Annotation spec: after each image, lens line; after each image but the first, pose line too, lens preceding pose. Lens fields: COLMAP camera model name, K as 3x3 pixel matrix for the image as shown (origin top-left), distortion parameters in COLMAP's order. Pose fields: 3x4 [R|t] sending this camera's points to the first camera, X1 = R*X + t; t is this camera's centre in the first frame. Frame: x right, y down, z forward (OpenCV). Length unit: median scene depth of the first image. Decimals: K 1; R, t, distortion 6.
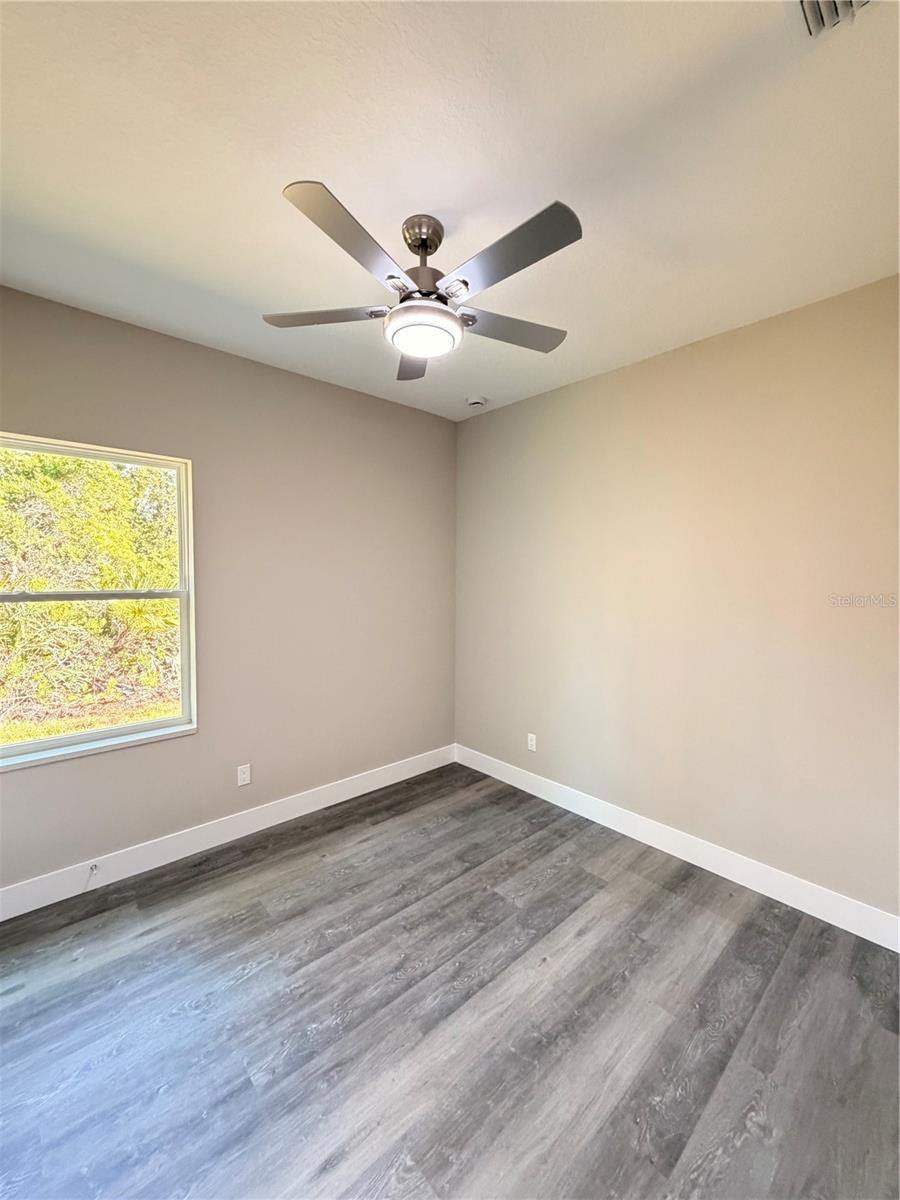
lens RADIAL K [[479.1, 0, 450.6], [0, 479.1, 631.2], [0, 0, 1]] dist [-0.001649, 0.000700]
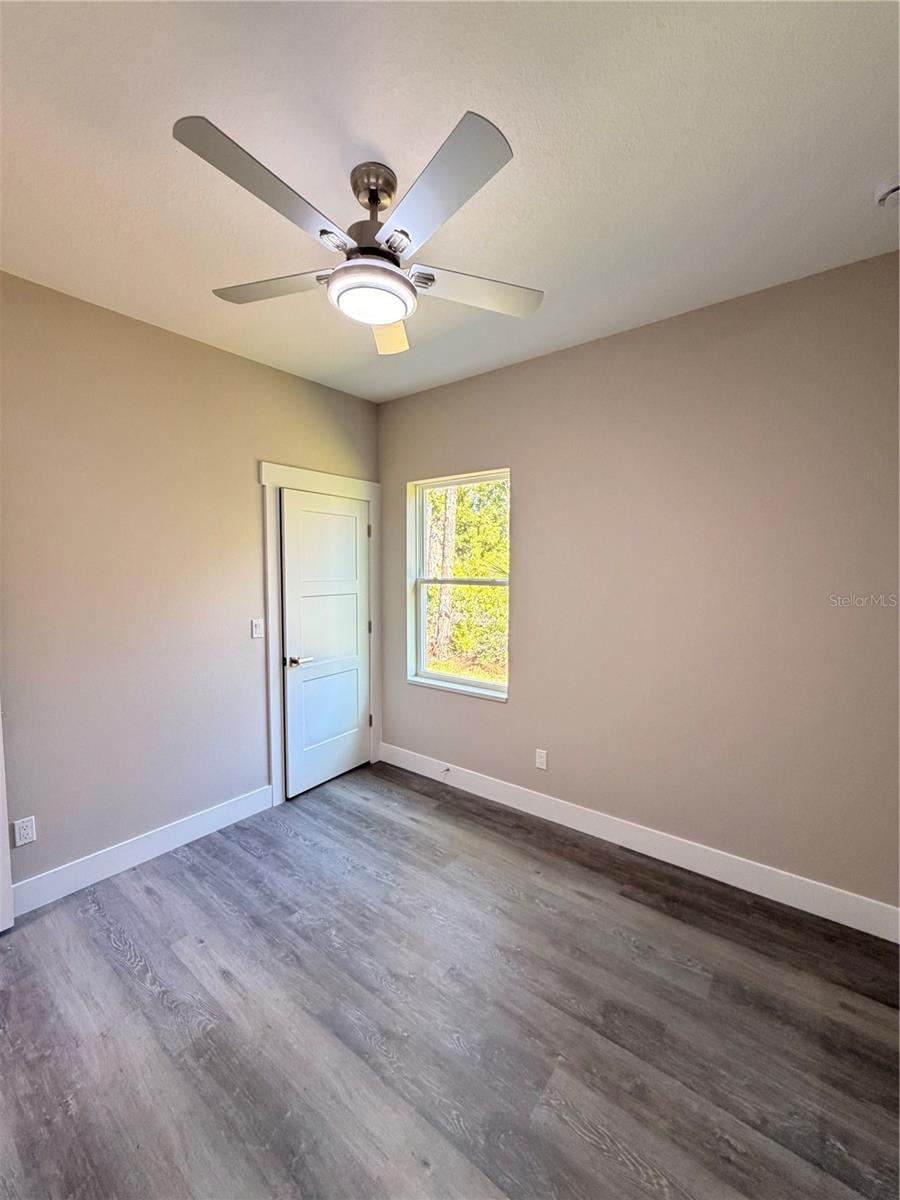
lens RADIAL K [[479.1, 0, 448.2], [0, 479.1, 606.2], [0, 0, 1]] dist [-0.001649, 0.000700]
pose [[0.166934, 0.075611, -0.983065, 0.625602], [-0.117989, 0.991422, 0.056218, -0.075277], [0.978883, 0.106606, 0.174424, 0.677341]]
